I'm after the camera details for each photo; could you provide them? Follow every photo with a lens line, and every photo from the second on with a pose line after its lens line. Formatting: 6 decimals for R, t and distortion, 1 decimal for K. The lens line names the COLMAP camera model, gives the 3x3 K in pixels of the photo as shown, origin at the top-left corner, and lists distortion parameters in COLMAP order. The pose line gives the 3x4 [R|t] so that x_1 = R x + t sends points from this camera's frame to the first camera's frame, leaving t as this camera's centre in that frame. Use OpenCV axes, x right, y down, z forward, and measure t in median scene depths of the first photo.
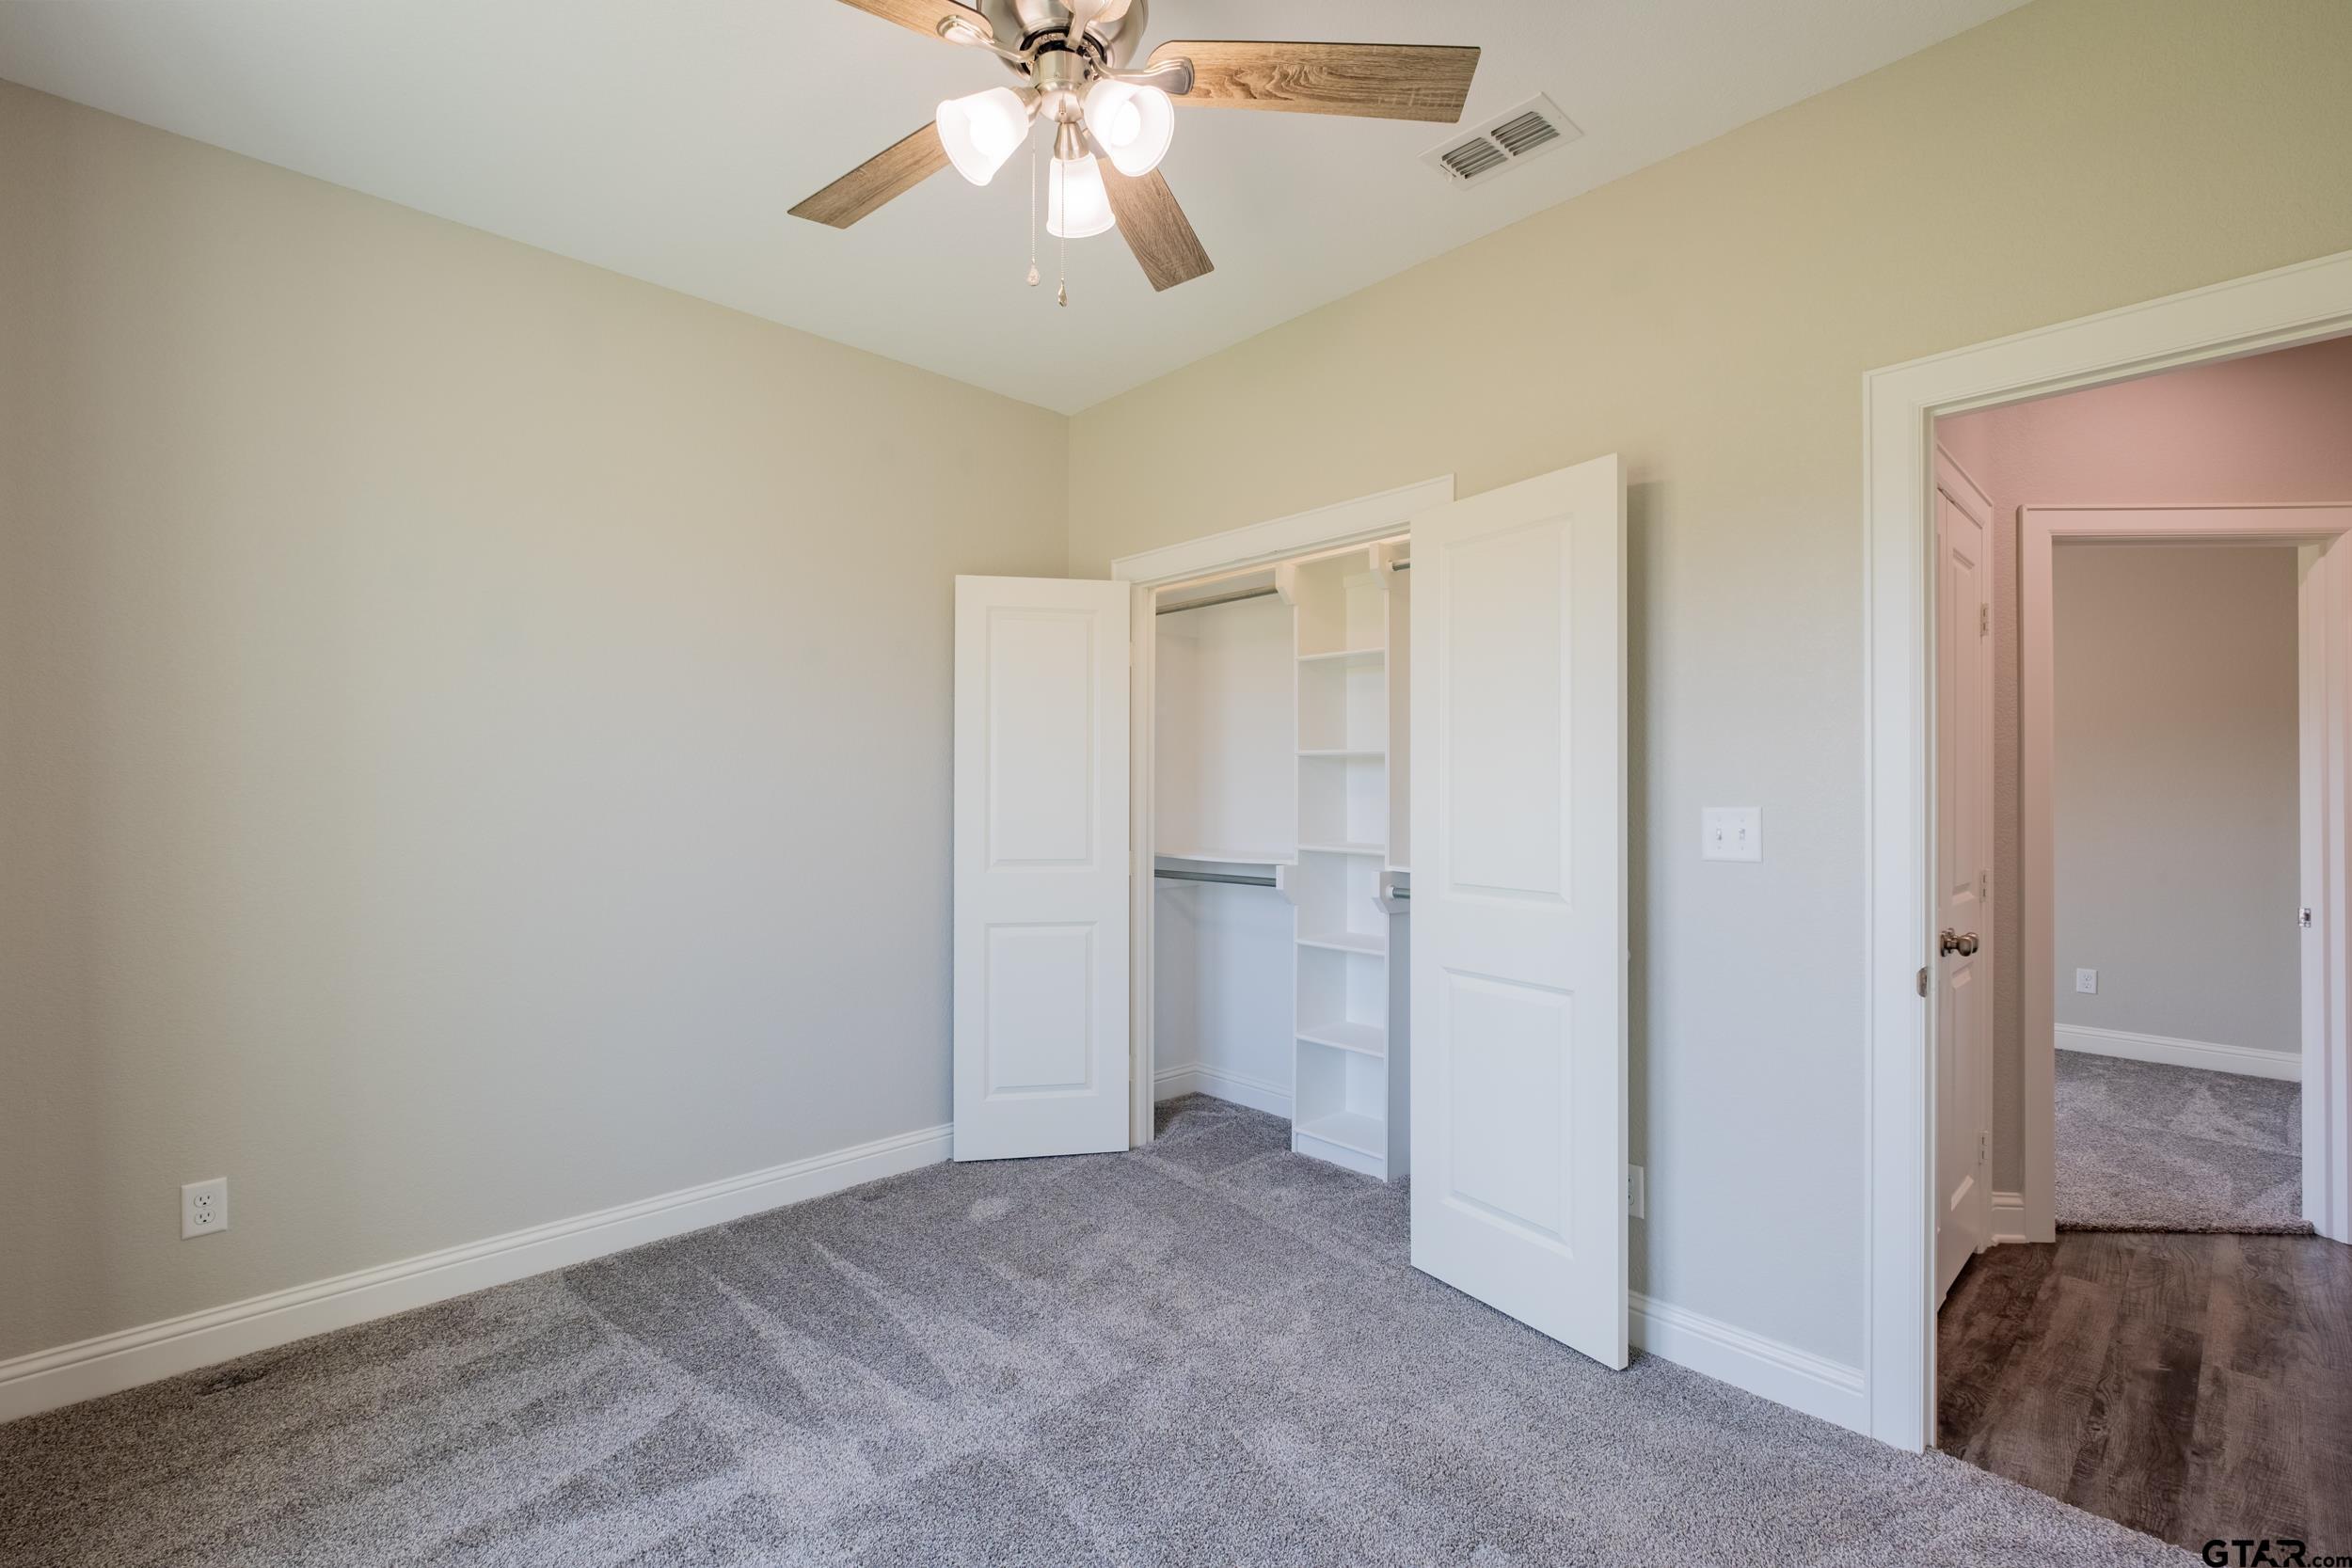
lens RADIAL K [[1025.8, 0, 1157.7], [0, 1025.8, 788.2], [0, 0, 1]] dist [-0.004259, 0.000560]
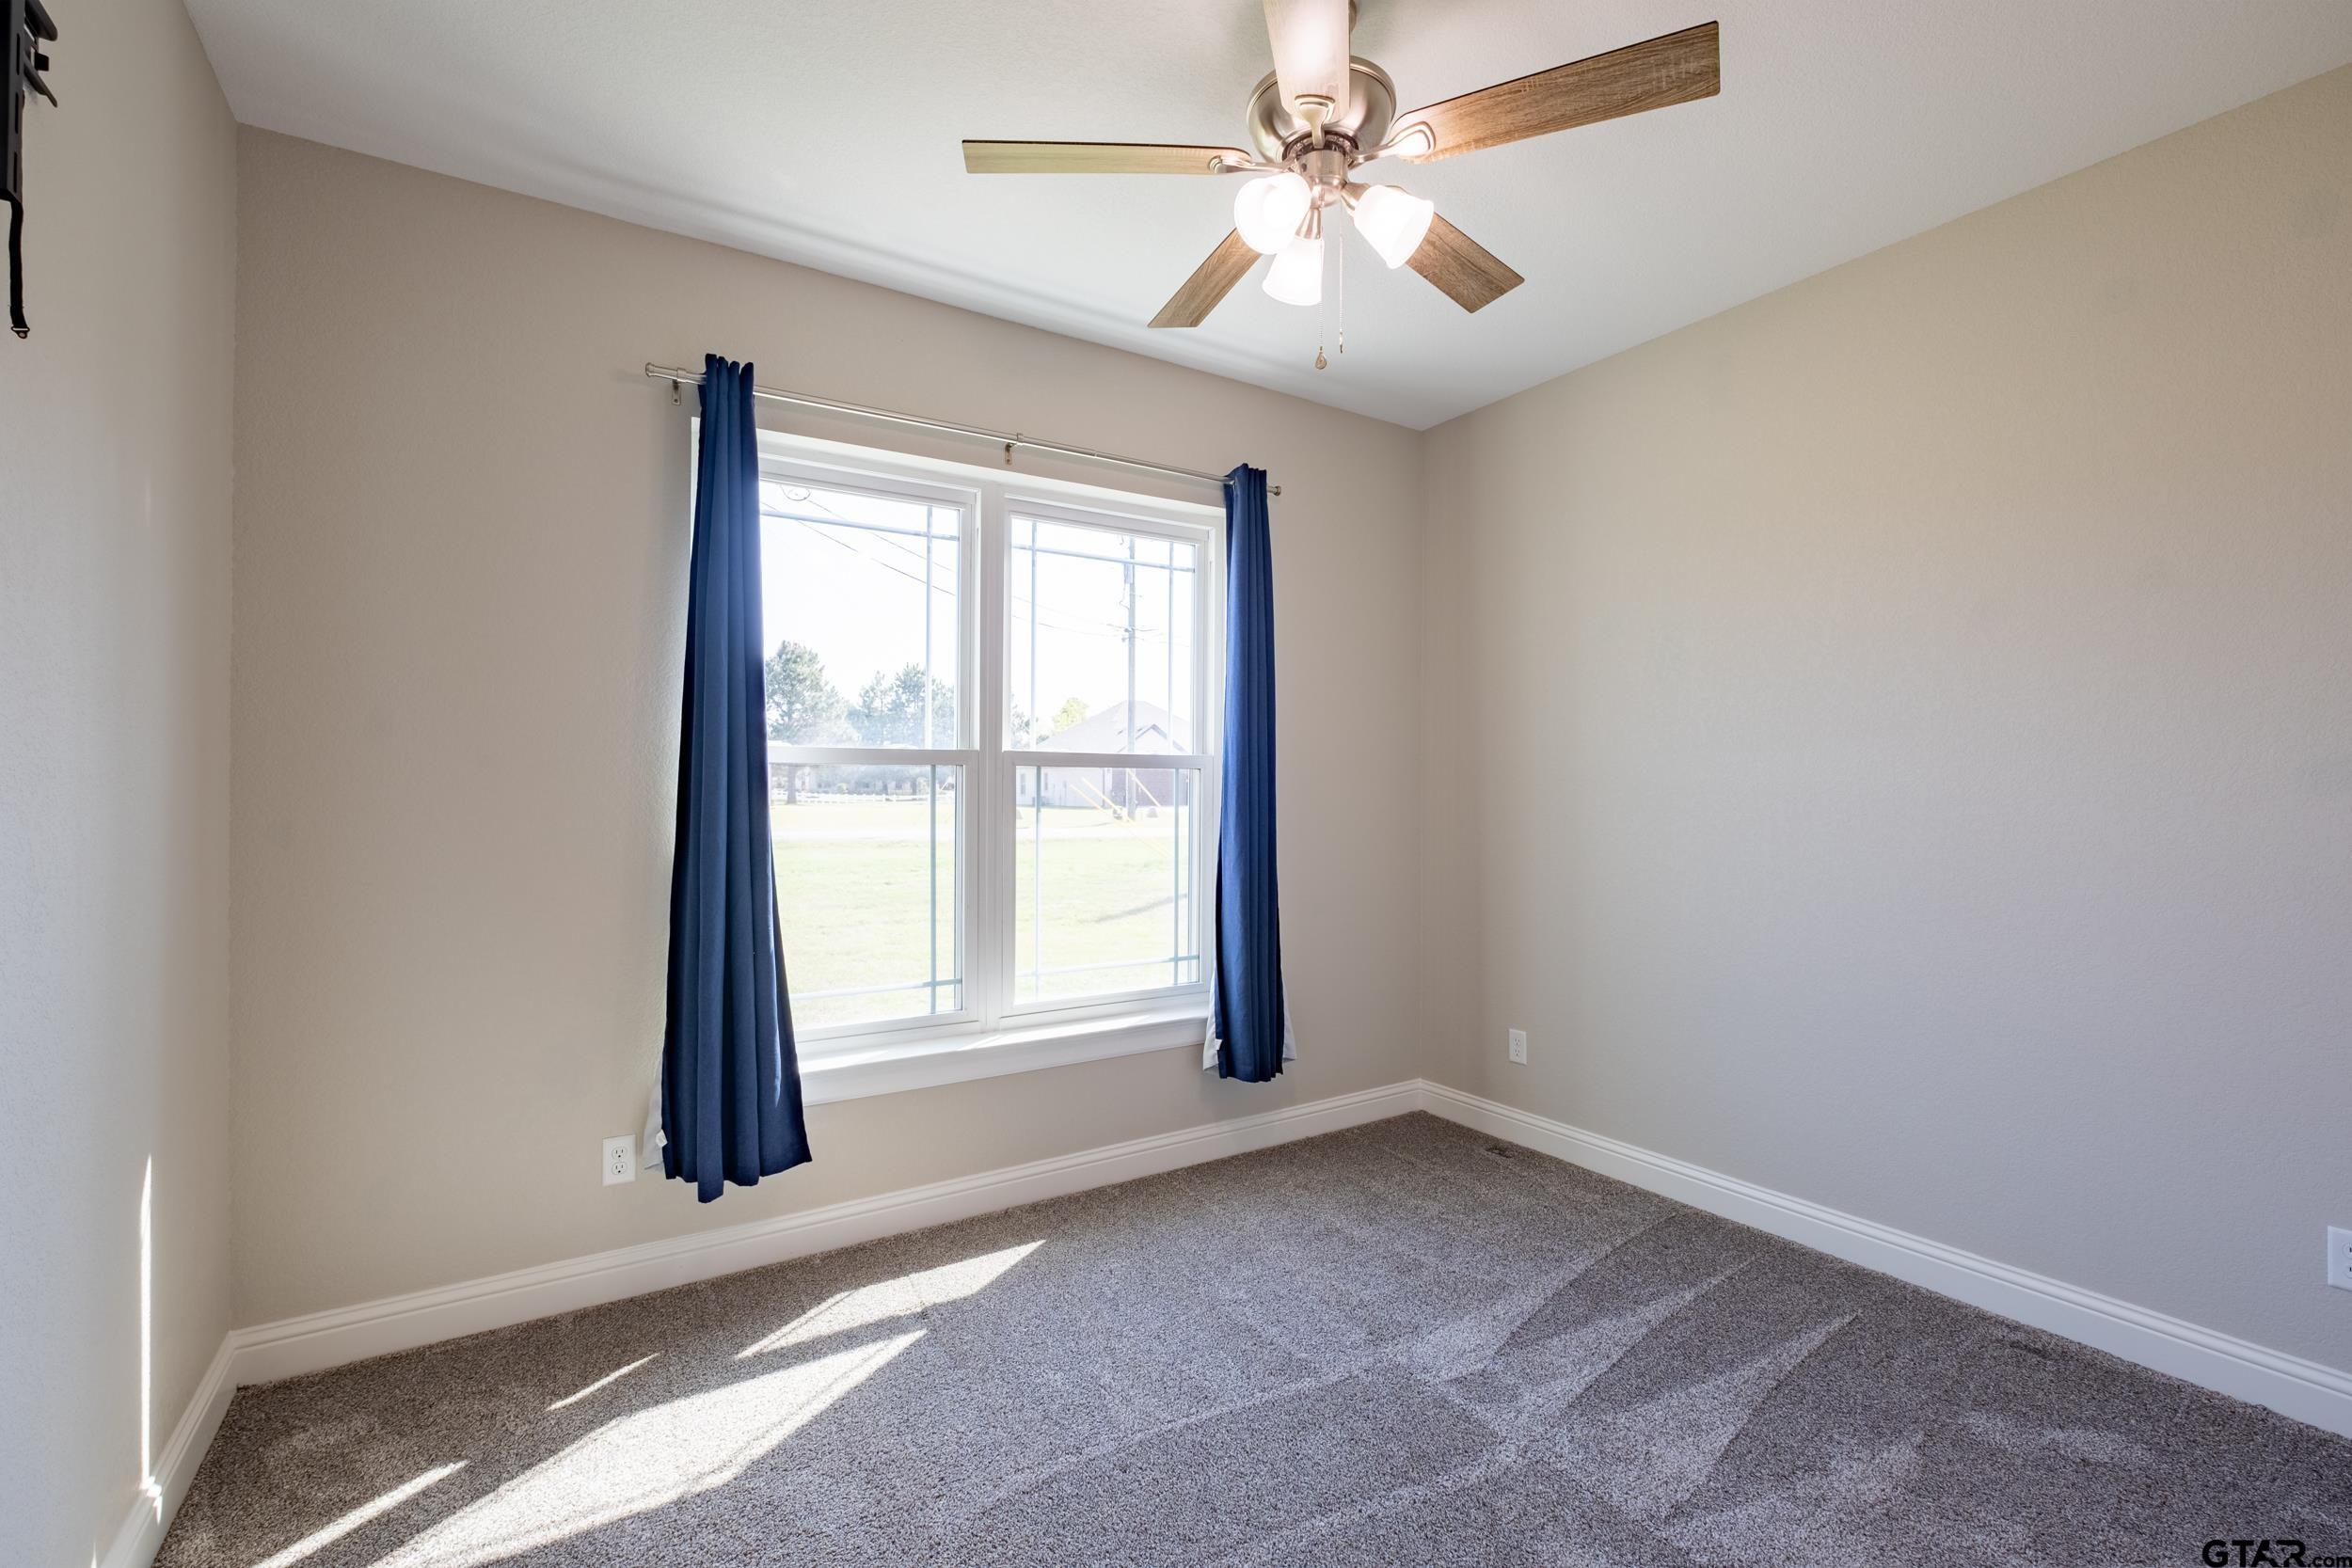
lens RADIAL K [[1025.8, 0, 1173.3], [0, 1025.8, 782.5], [0, 0, 1]] dist [-0.004259, 0.000560]
pose [[-0.171834, -0.009002, -0.985085, 0.742131], [-0.002579, 0.999959, -0.008688, 0.007239], [0.985122, 0.001048, -0.171850, 0.717627]]
